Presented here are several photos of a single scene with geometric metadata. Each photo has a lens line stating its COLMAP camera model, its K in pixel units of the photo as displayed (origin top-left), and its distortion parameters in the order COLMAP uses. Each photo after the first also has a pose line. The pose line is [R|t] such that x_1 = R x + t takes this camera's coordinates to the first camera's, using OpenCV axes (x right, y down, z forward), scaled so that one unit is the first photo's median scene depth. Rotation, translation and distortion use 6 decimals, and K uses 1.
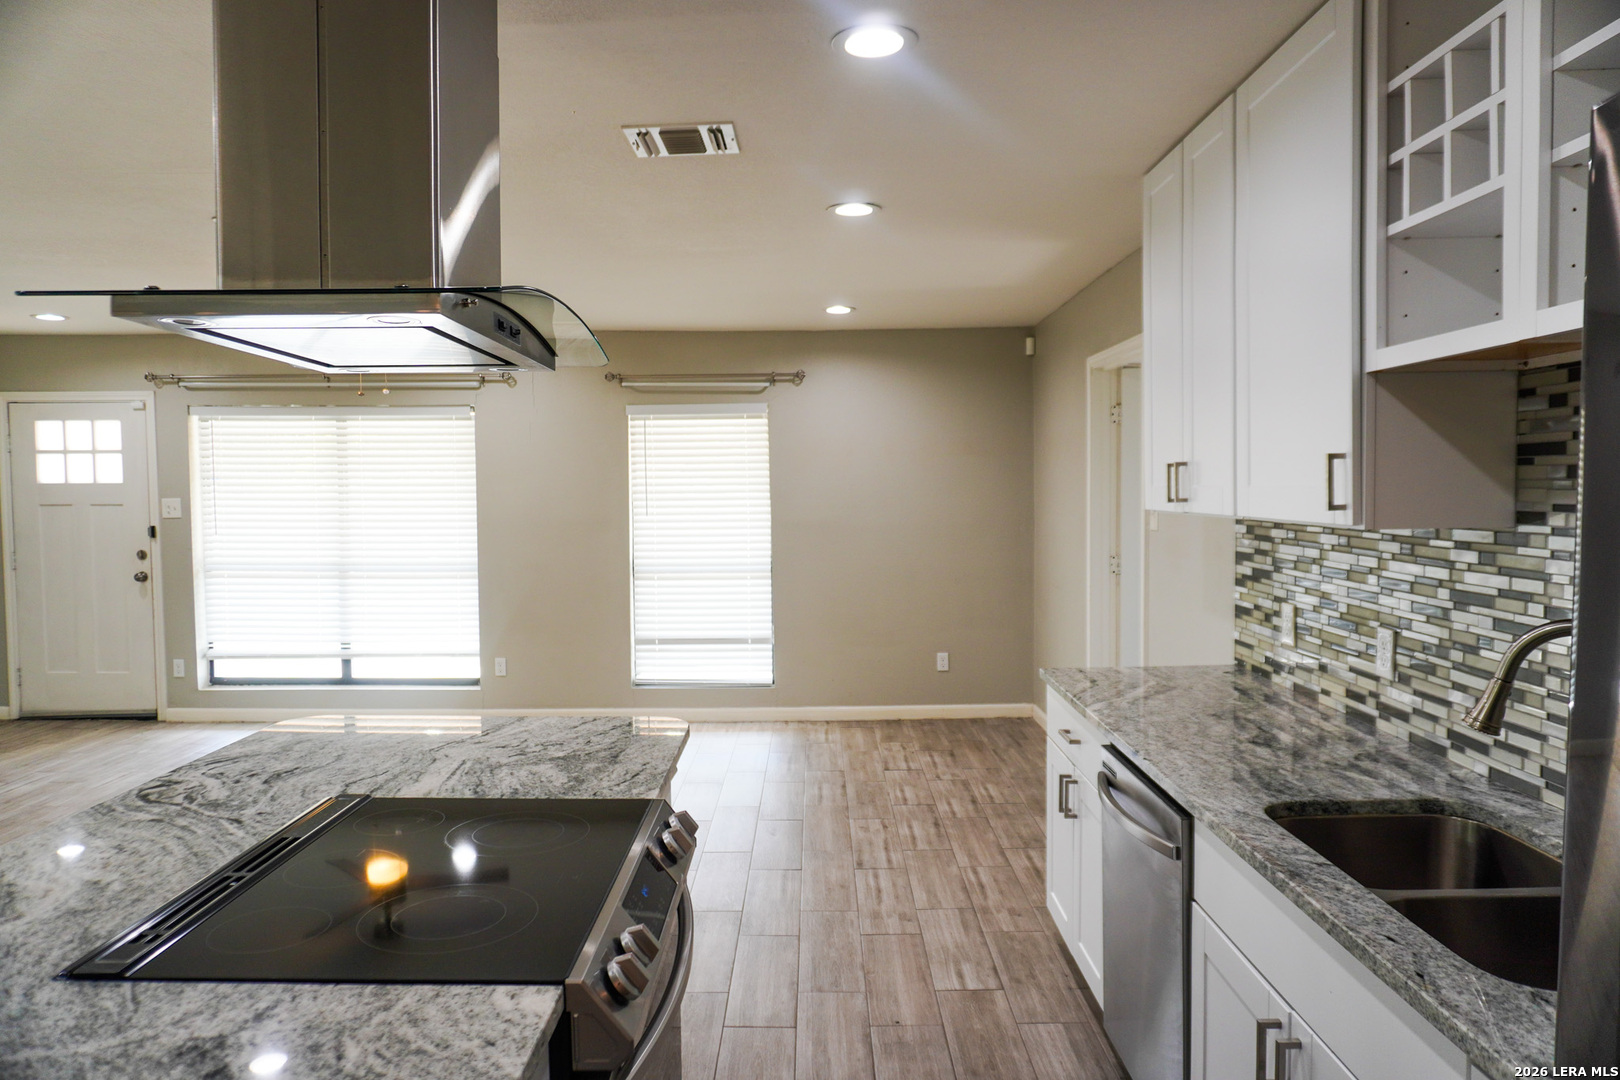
lens RADIAL K [[1076.6, 0, 811.4], [0, 1076.6, 531.2], [0, 0, 1]] dist [-0.046710, 0.027594]
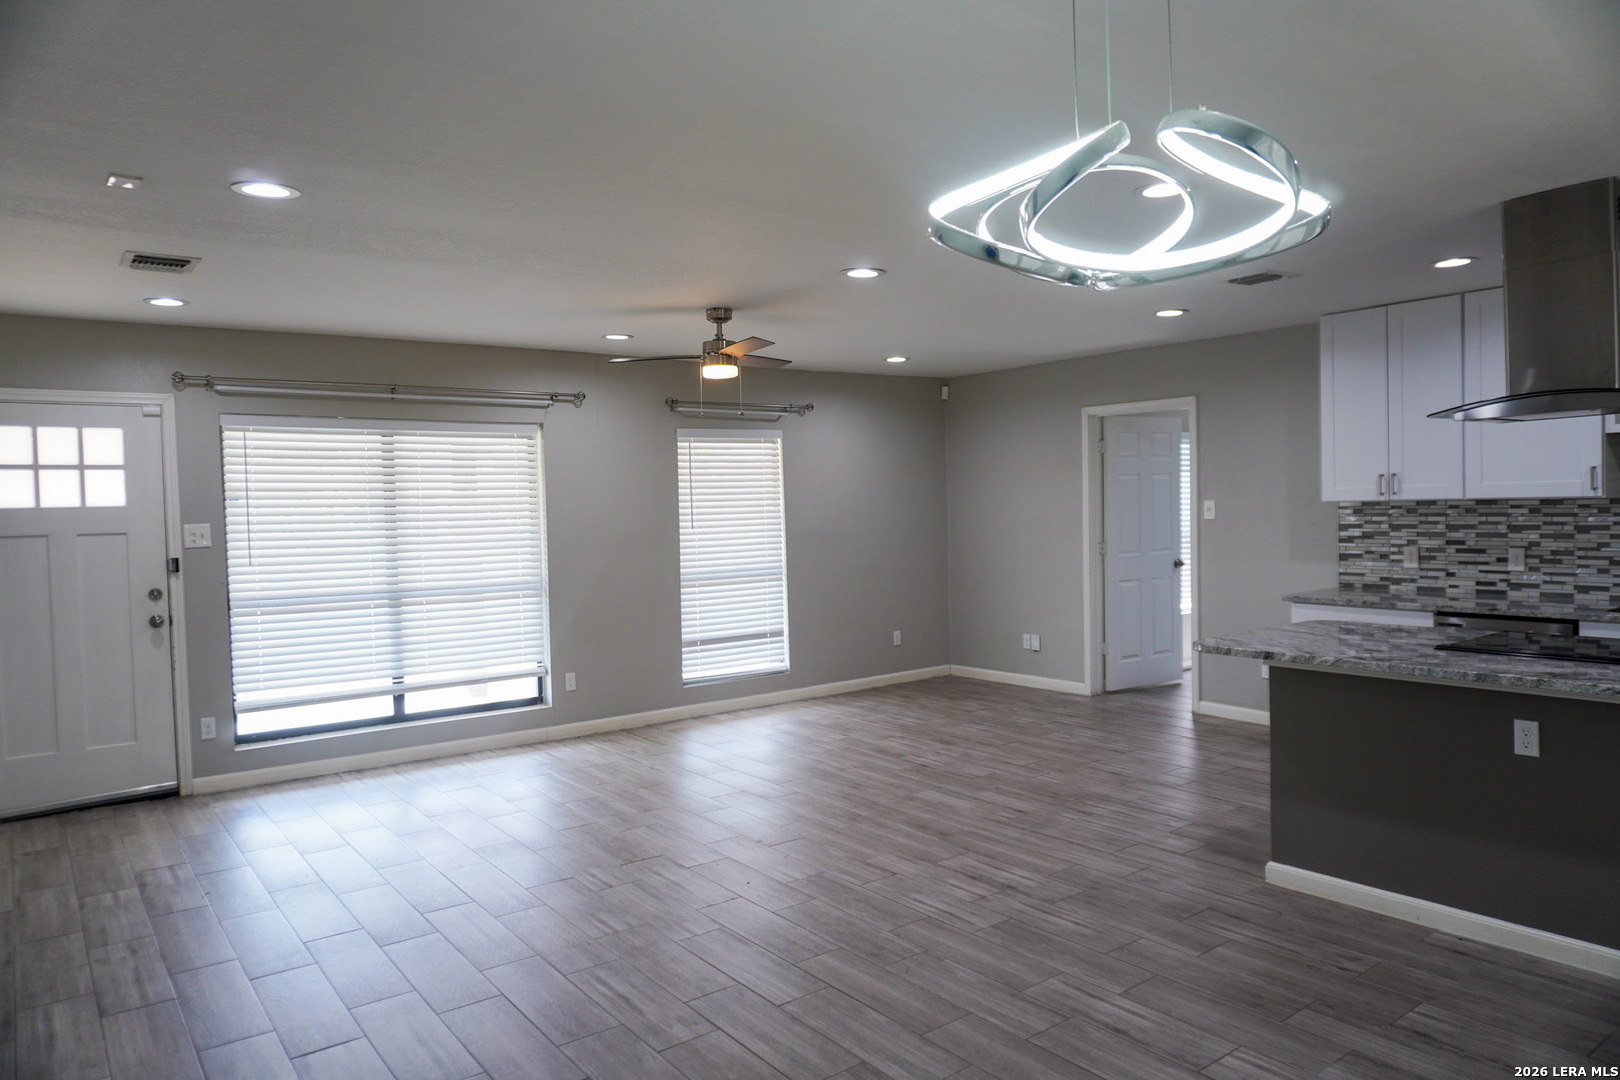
lens RADIAL K [[1076.6, 0, 805.1], [0, 1076.6, 543.1], [0, 0, 1]] dist [-0.046710, 0.027594]
pose [[0.799795, -0.035330, 0.599233, -0.729580], [0.045270, 0.998974, -0.001524, 0.006922], [-0.598564, 0.028346, 0.800573, 0.050527]]
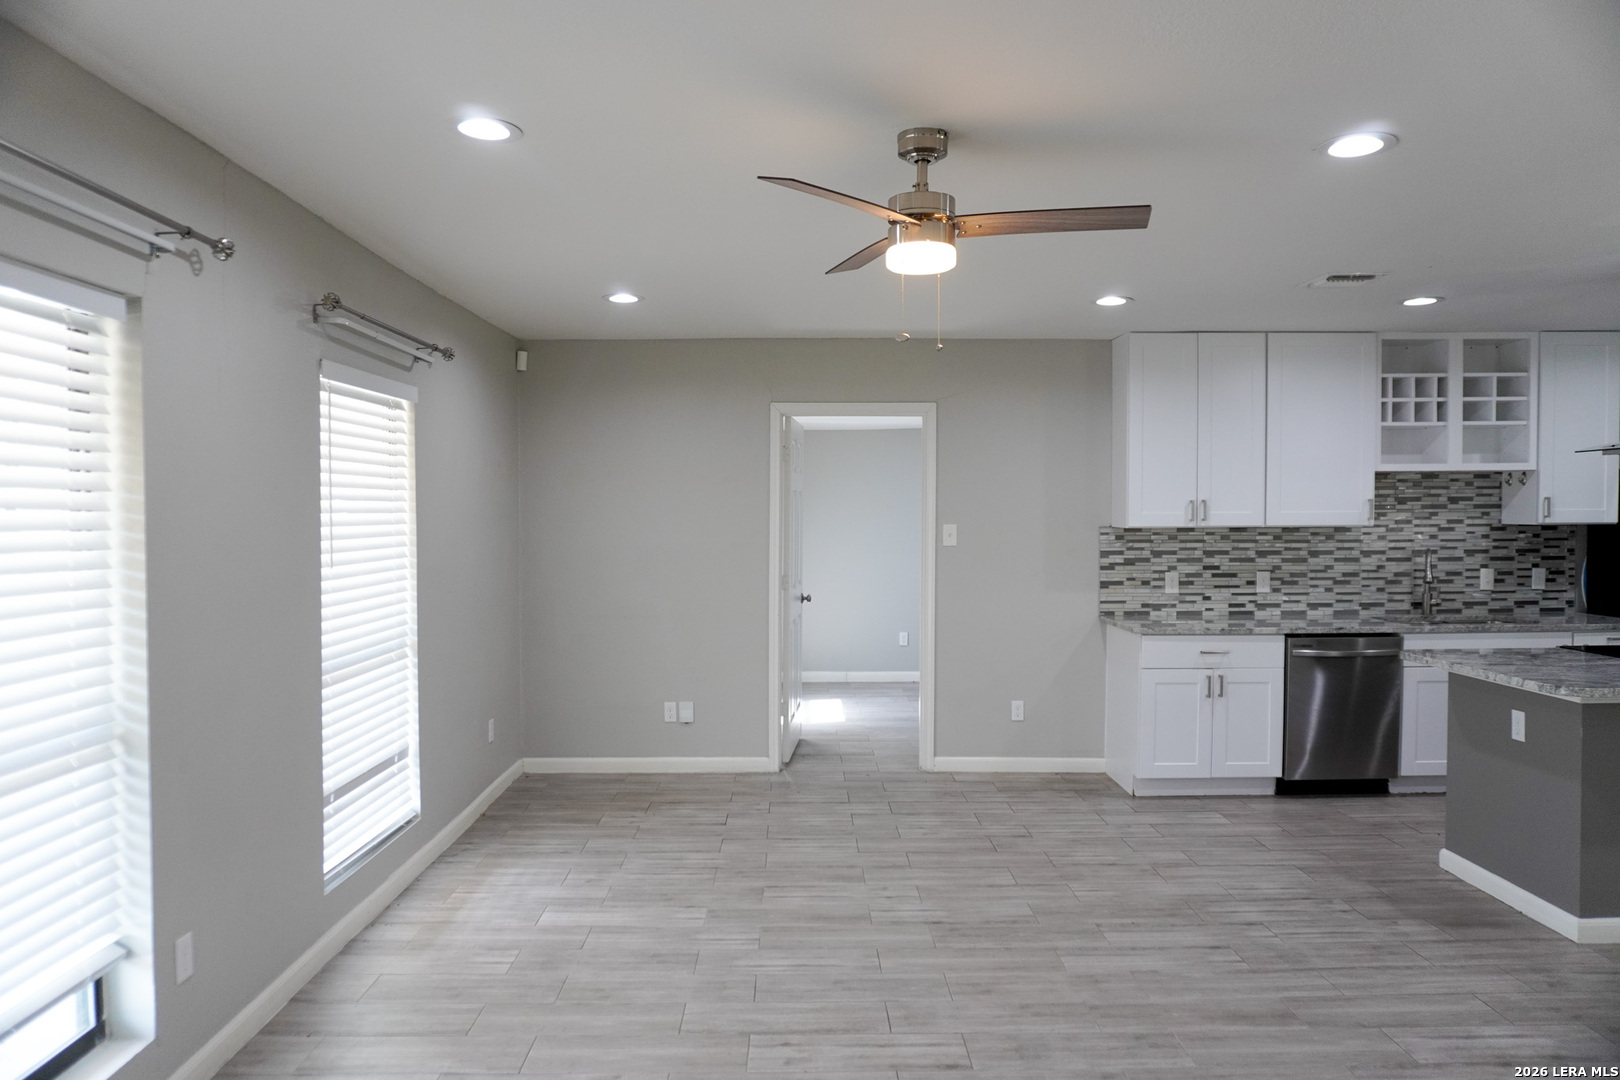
lens RADIAL K [[1076.6, 0, 807.5], [0, 1076.6, 545.6], [0, 0, 1]] dist [-0.046710, 0.027594]
pose [[-0.019332, -0.021428, 0.999583, -0.698829], [0.046875, 0.998651, 0.022315, -0.026234], [-0.998714, 0.047287, -0.018302, 0.782149]]
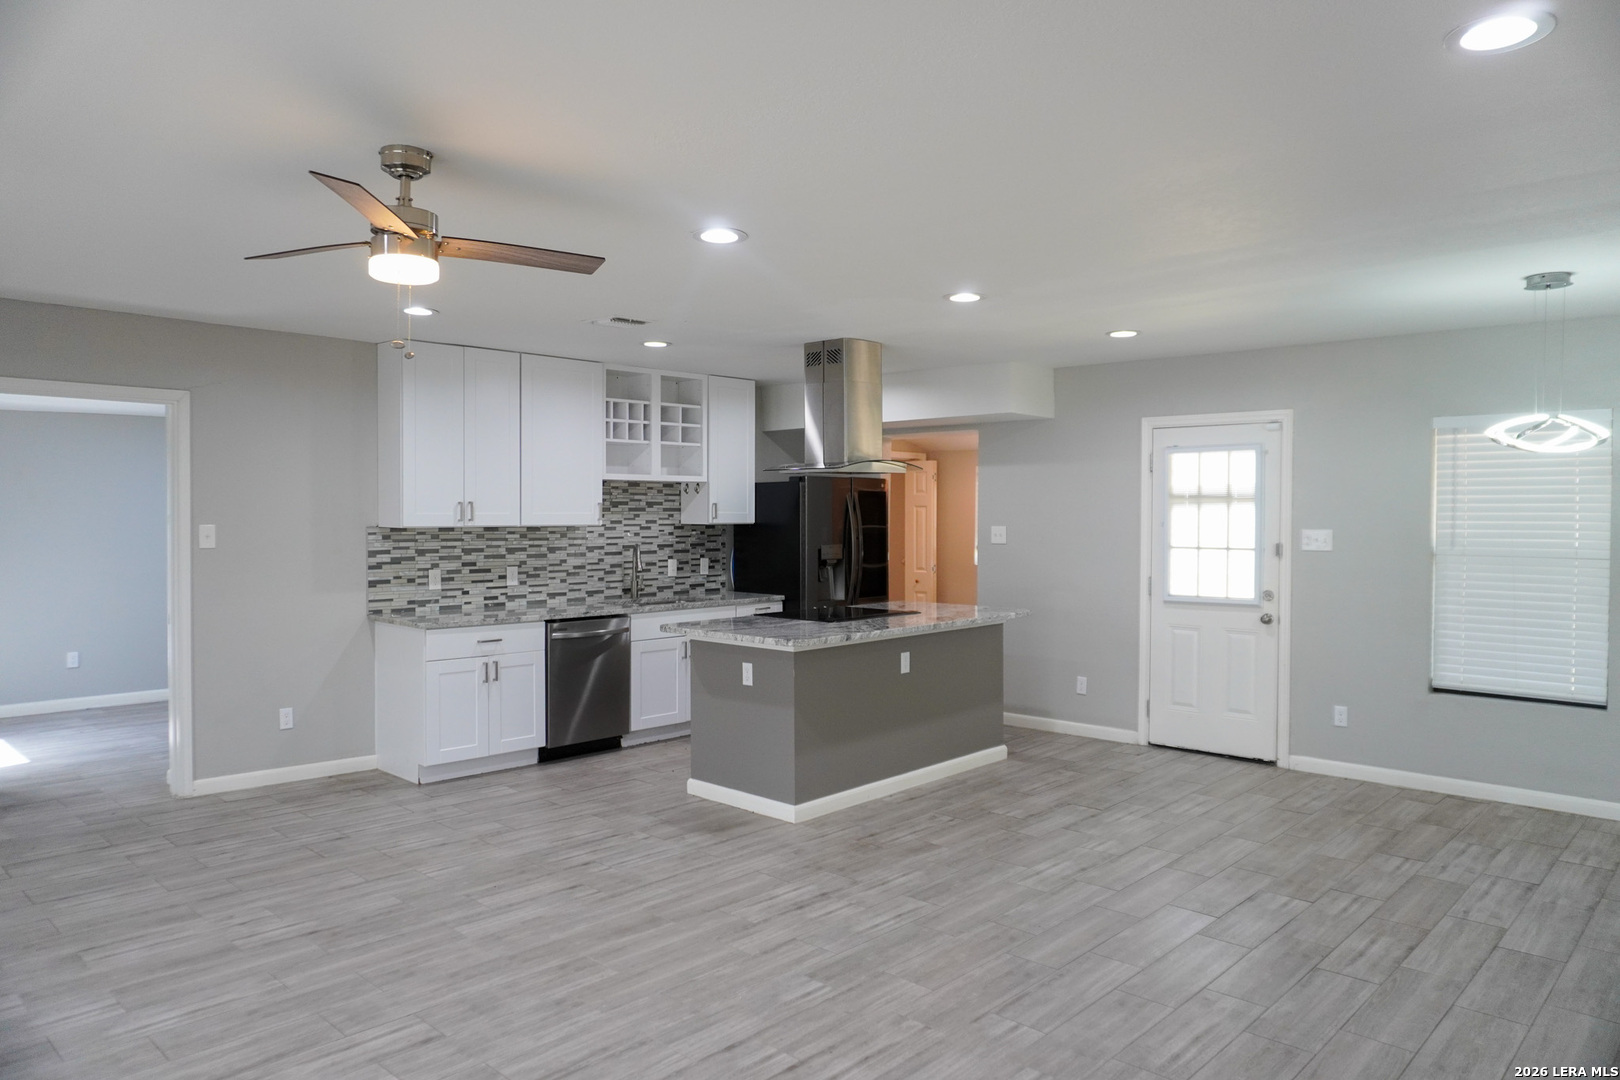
lens RADIAL K [[1076.6, 0, 811.7], [0, 1076.6, 543.4], [0, 0, 1]] dist [-0.046710, 0.027594]
pose [[-0.735761, -0.013295, 0.677111, -0.696821], [0.031393, 0.998063, 0.053709, -0.033462], [-0.676513, 0.060773, -0.733919, 0.933506]]
